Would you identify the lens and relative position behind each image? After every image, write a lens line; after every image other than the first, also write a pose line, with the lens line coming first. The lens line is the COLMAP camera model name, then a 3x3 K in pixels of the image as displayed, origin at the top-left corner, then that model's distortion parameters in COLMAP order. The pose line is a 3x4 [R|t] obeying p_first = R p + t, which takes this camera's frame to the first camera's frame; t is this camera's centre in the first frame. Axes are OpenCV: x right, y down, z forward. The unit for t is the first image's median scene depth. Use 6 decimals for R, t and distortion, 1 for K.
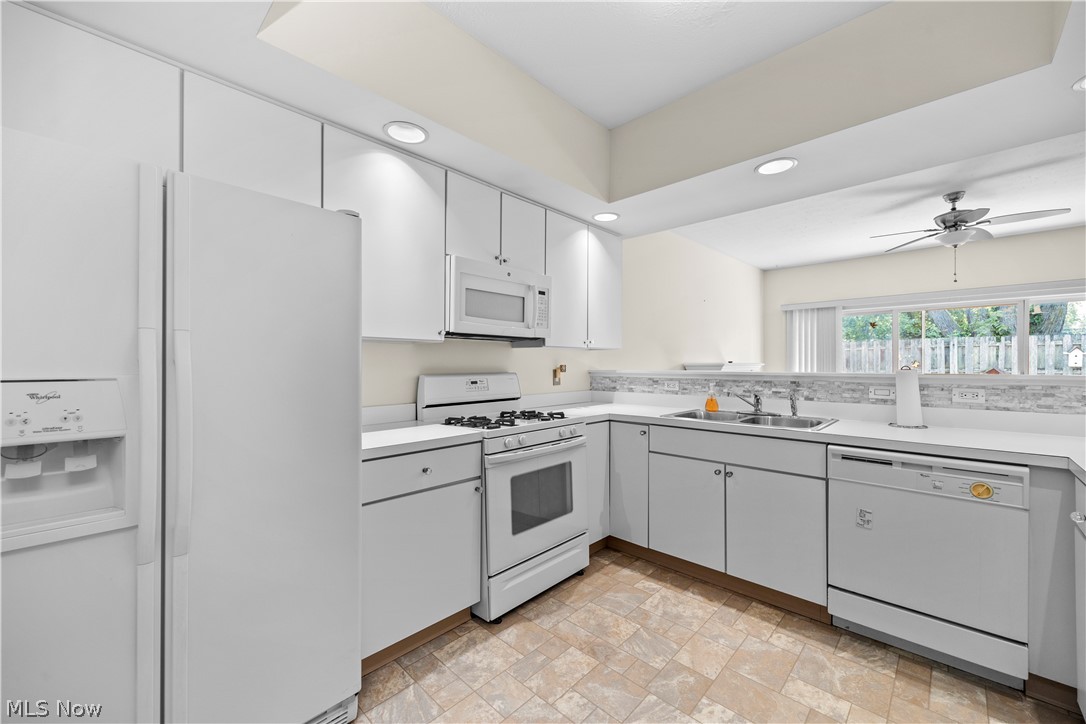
lens RADIAL K [[419.6, 0, 543.0], [0, 419.6, 362.0], [0, 0, 1]] dist [-0.014043, -0.000021]
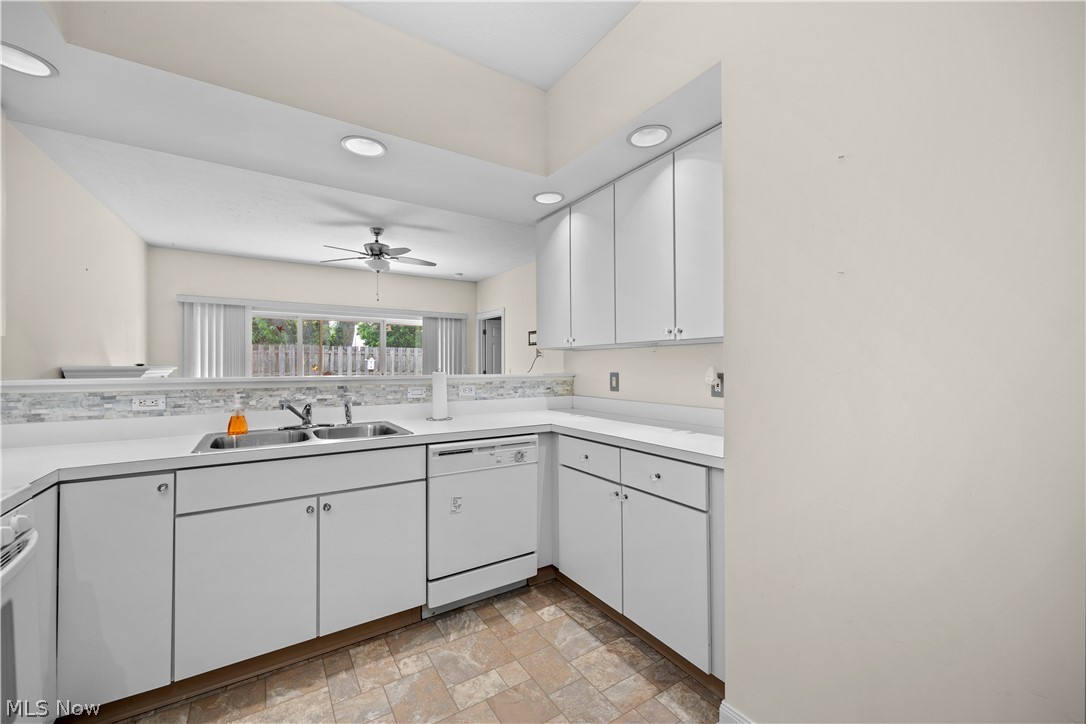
lens RADIAL K [[427.4, 0, 549.0], [0, 427.4, 363.6], [0, 0, 1]] dist [0.000169, -0.000319]
pose [[0.223192, 0.007260, 0.974747, -0.224827], [-0.002662, 0.999973, -0.006838, 0.002240], [-0.974771, -0.001069, 0.223206, 0.372780]]
